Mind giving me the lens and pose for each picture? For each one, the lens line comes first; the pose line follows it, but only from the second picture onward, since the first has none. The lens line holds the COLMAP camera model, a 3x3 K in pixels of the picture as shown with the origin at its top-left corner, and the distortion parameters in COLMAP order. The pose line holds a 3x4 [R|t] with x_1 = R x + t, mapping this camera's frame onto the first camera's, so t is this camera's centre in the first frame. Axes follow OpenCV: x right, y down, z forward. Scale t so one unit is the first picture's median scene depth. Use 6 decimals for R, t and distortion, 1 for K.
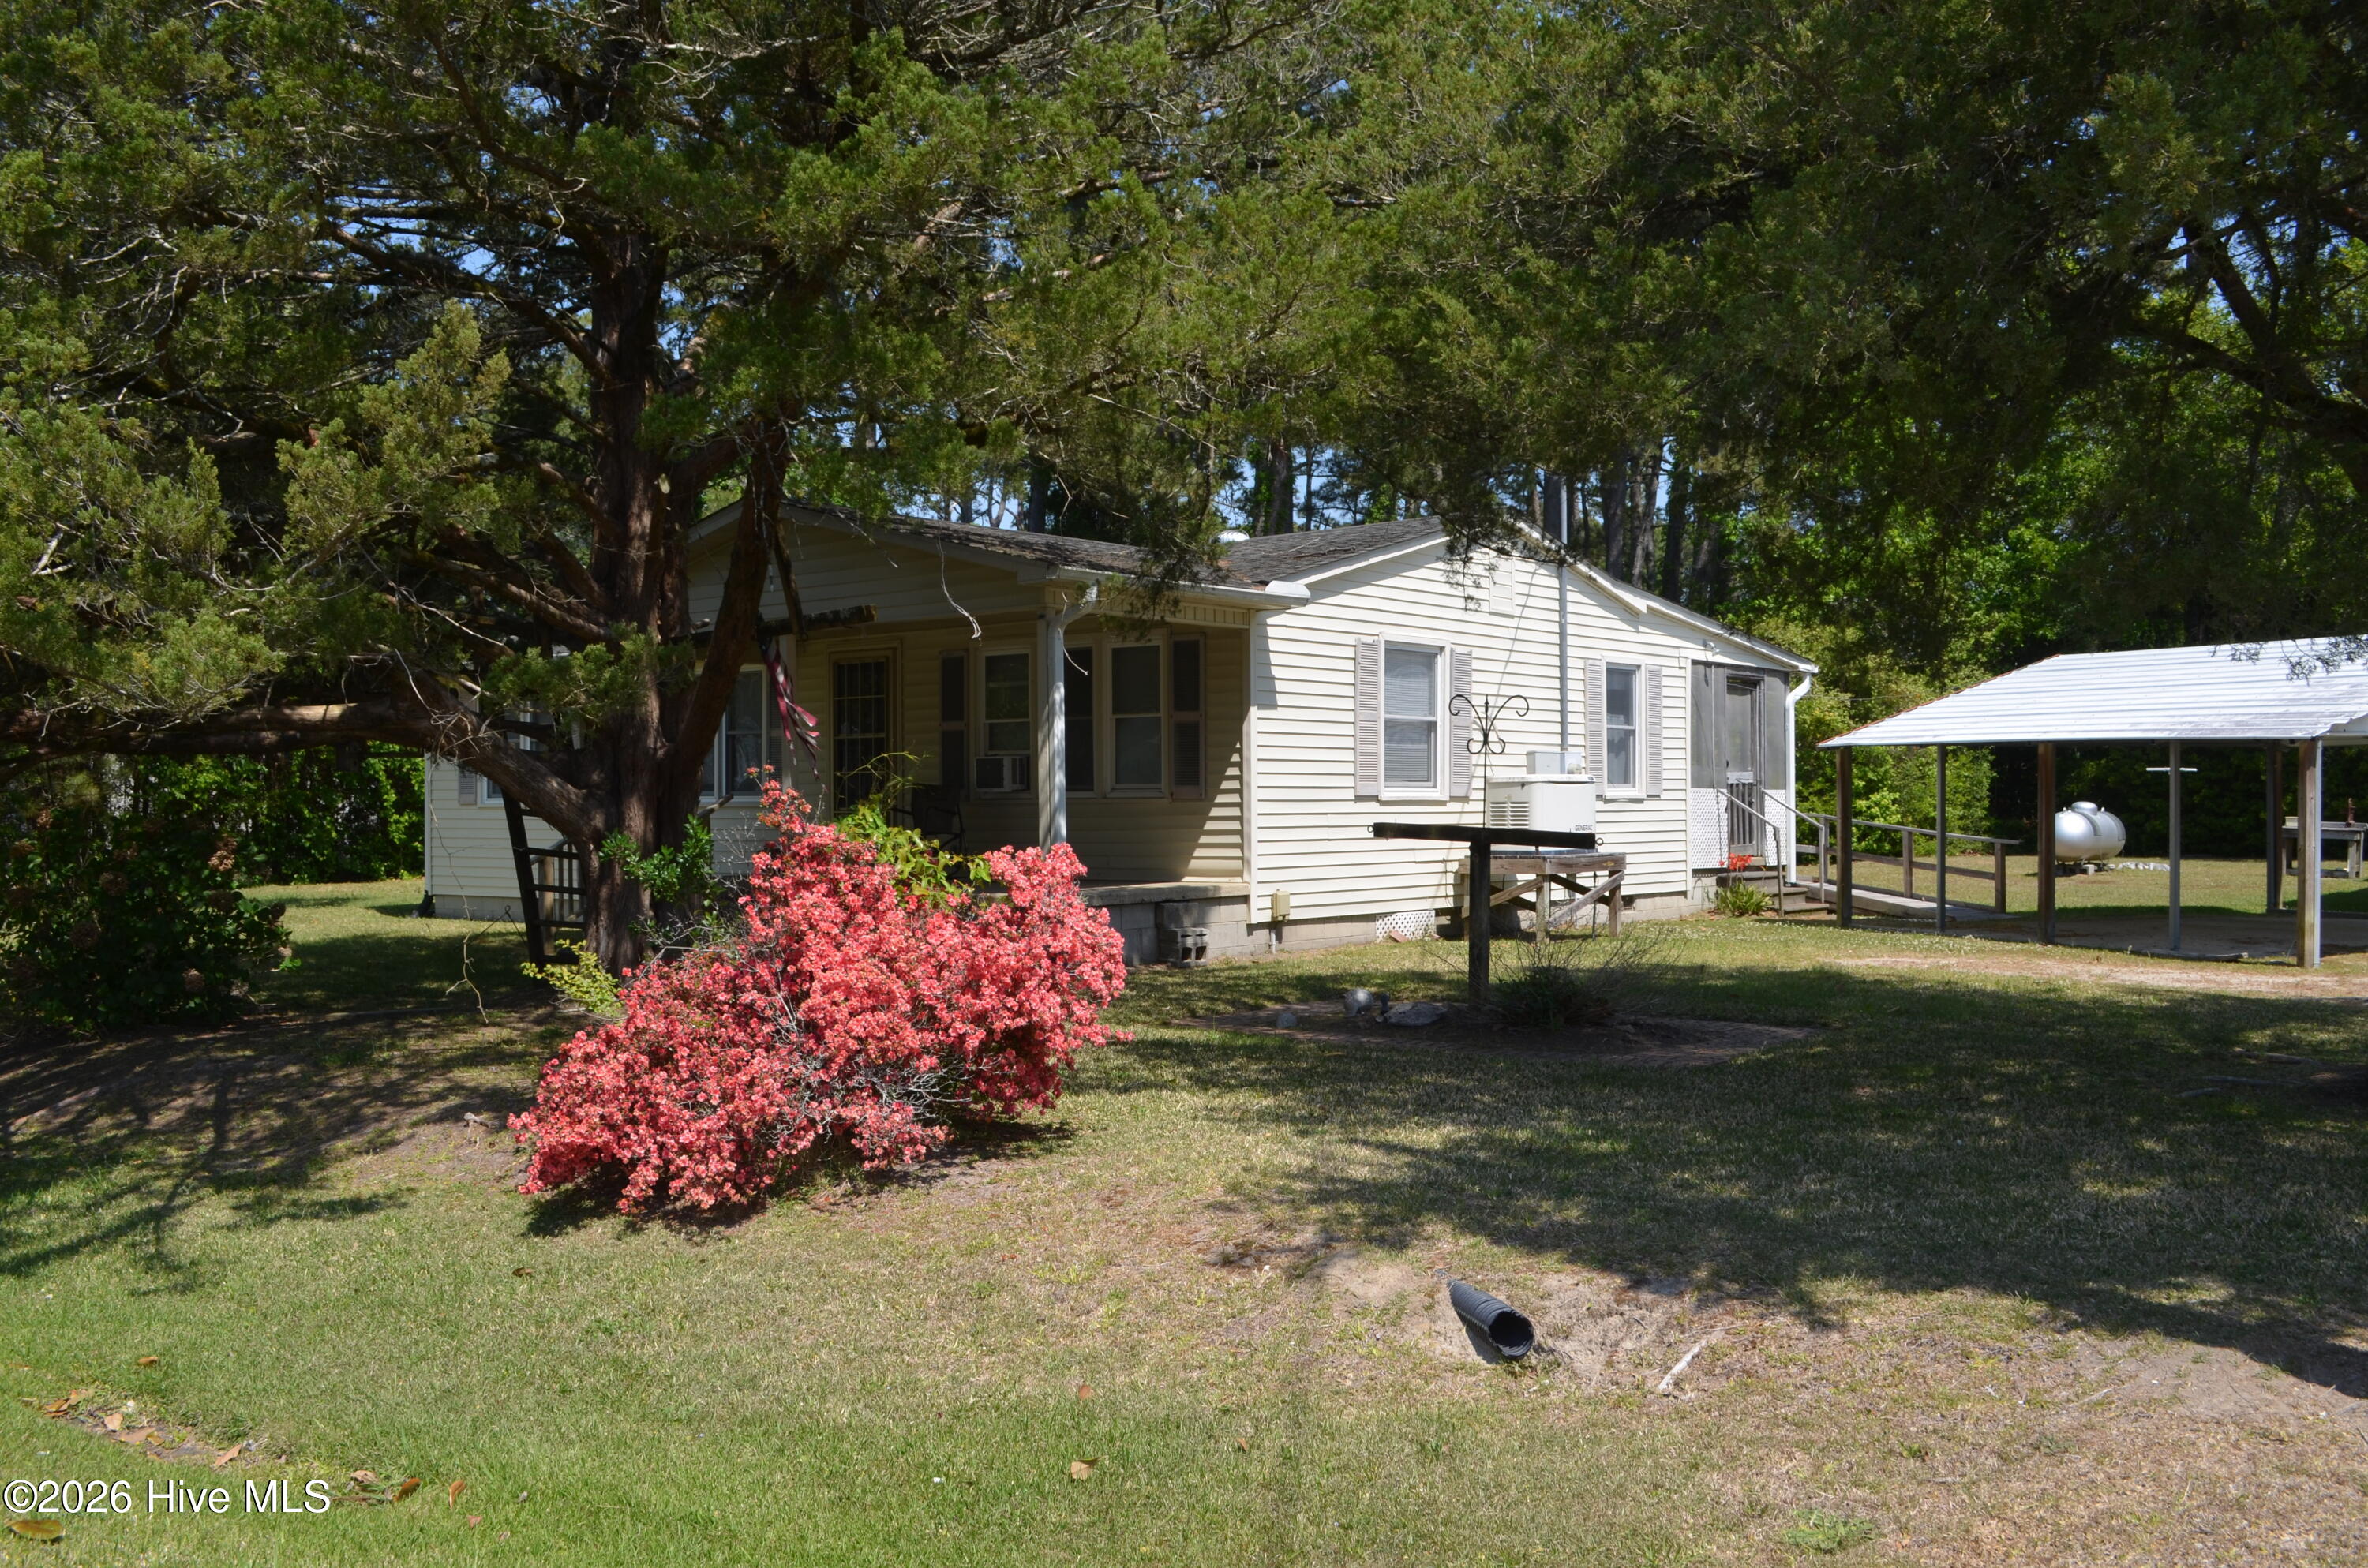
lens RADIAL K [[2206.1, 0, 1184.0], [0, 2206.1, 784.0], [0, 0, 1]] dist [-0.066020, 0.017389]
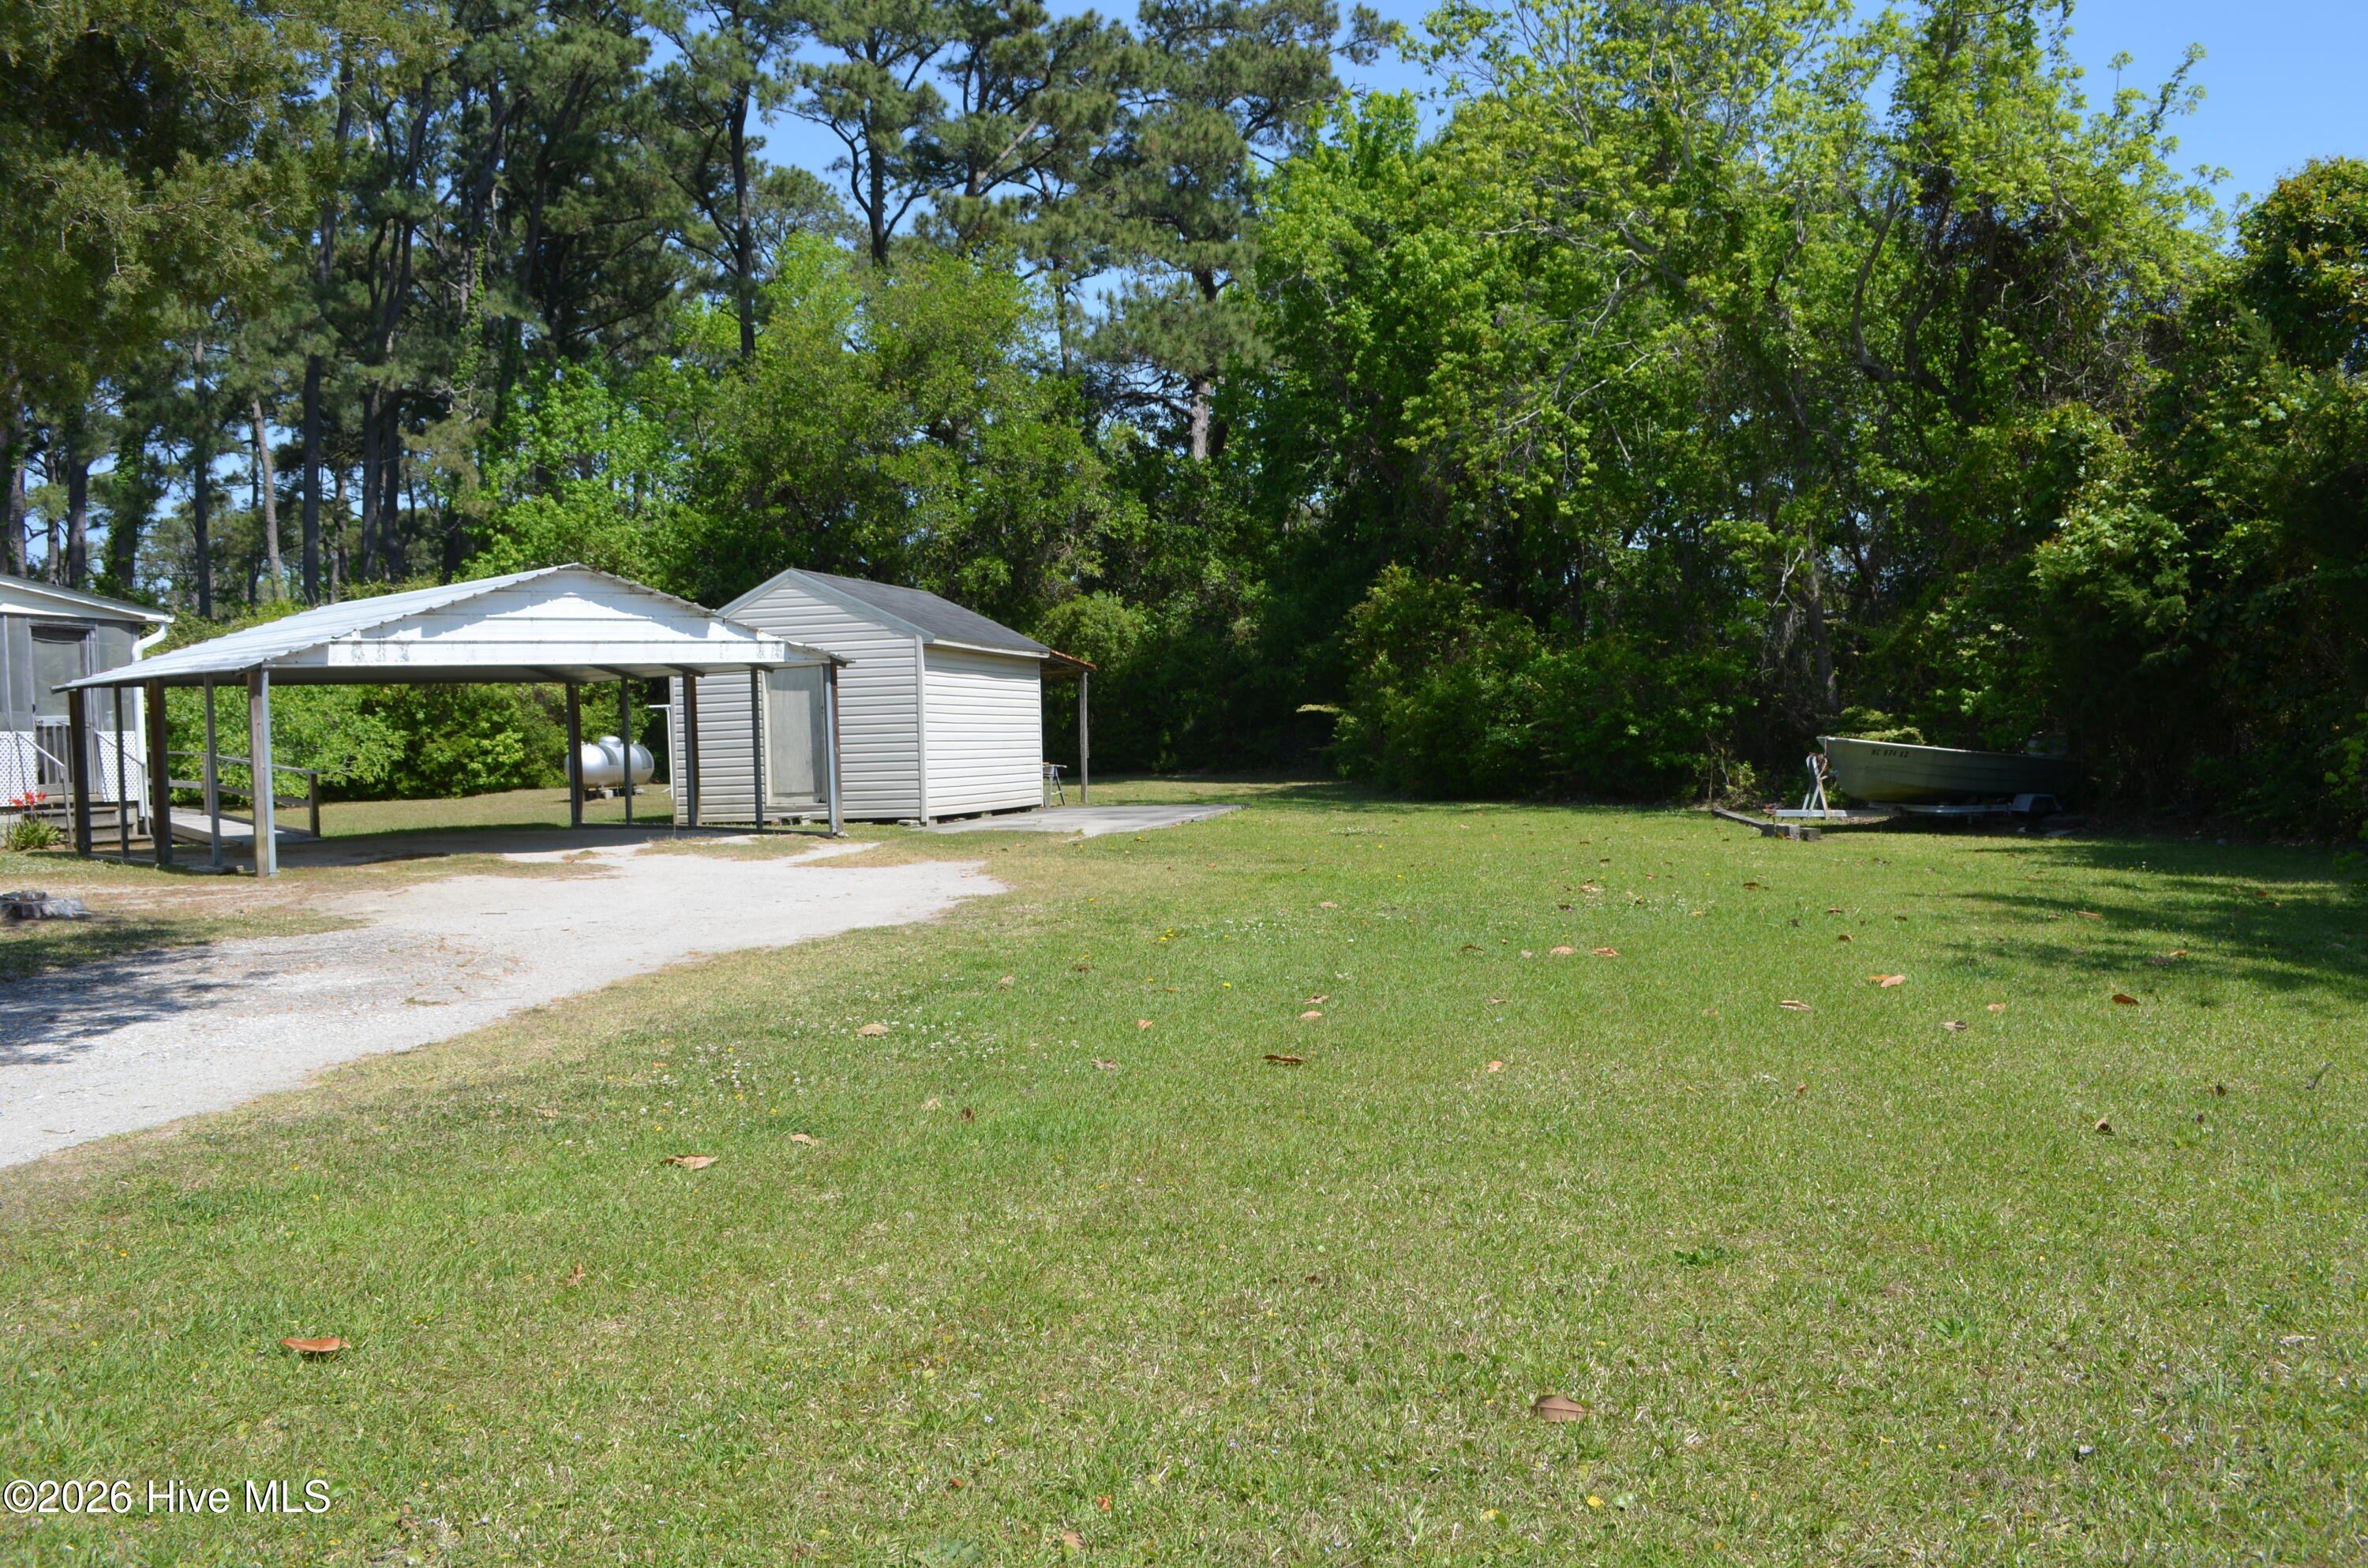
lens RADIAL K [[1870.4, 0, 1184.0], [0, 1870.4, 784.0], [0, 0, 1]] dist [-0.079199, 0.011619]
pose [[0.907900, -0.036599, 0.417586, 0.526487], [0.025350, 0.999152, 0.032455, 0.018171], [-0.418420, -0.018880, 0.908058, -0.046082]]
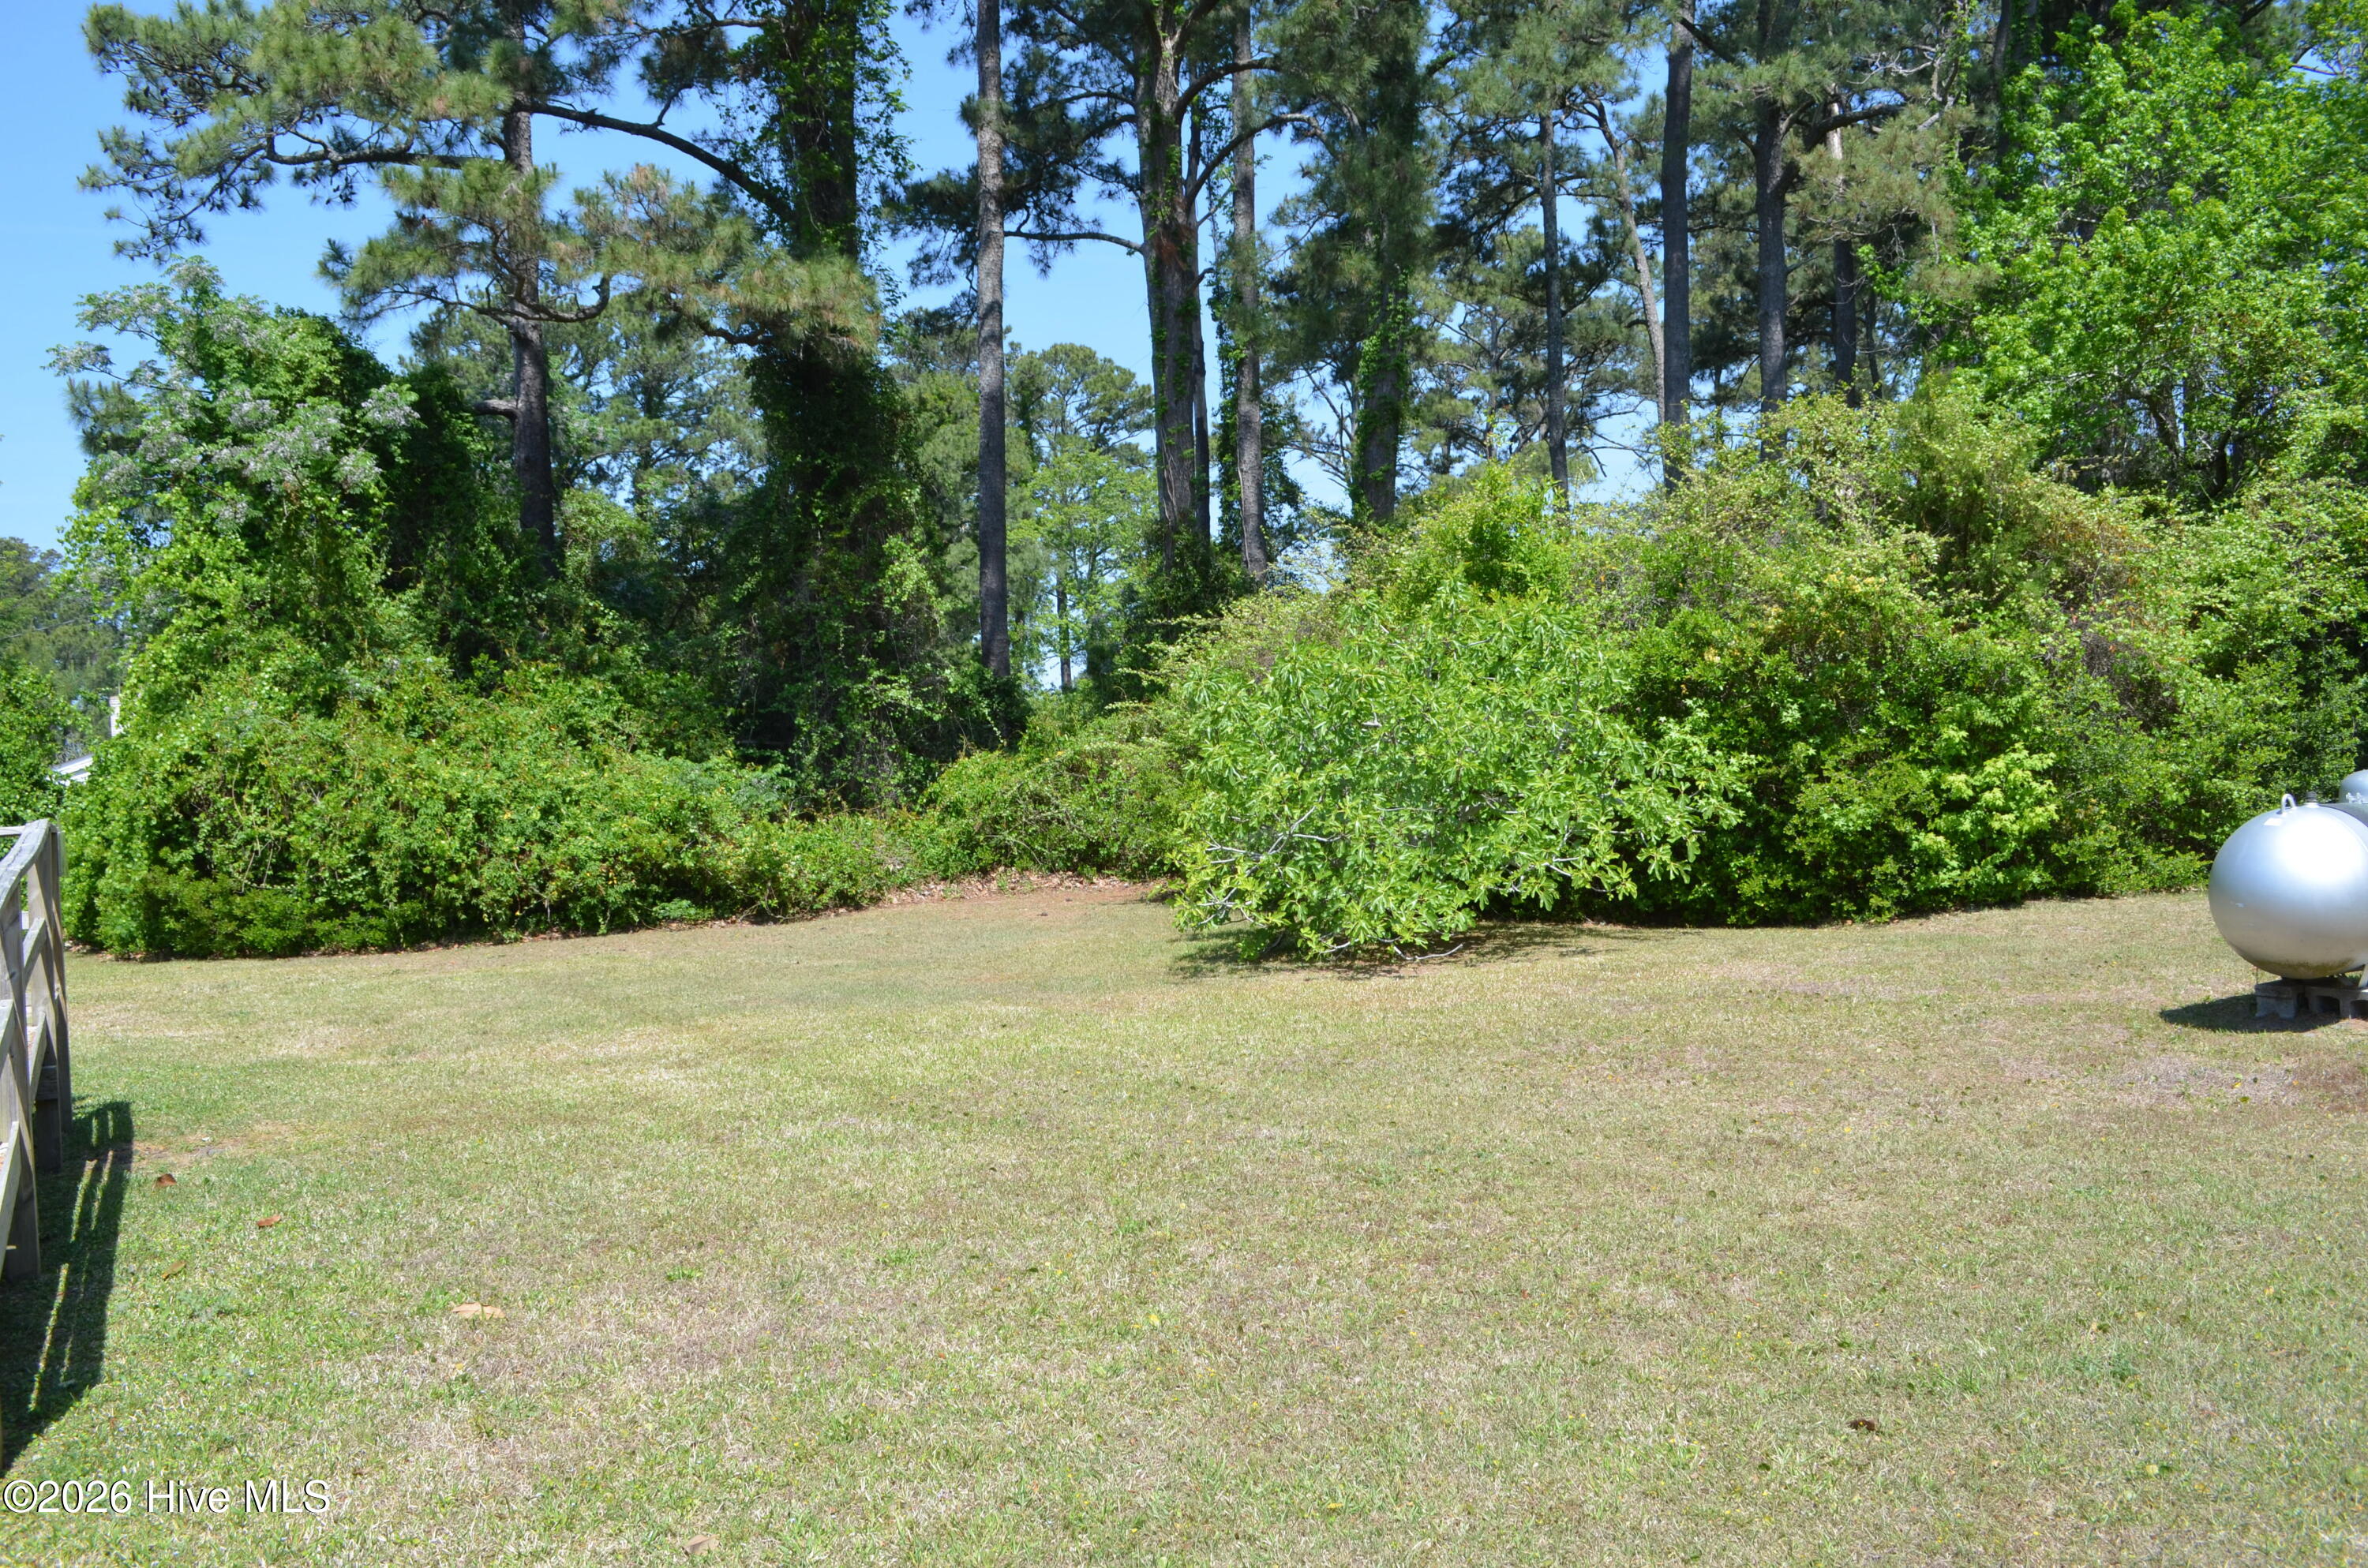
lens RADIAL K [[1870.4, 0, 1184.0], [0, 1870.4, 784.0], [0, 0, 1]] dist [-0.079199, 0.011619]
pose [[0.935213, -0.040670, -0.351742, 0.655780], [0.042850, 0.999080, -0.001587, 0.007485], [0.351483, -0.013588, 0.936096, 1.341877]]
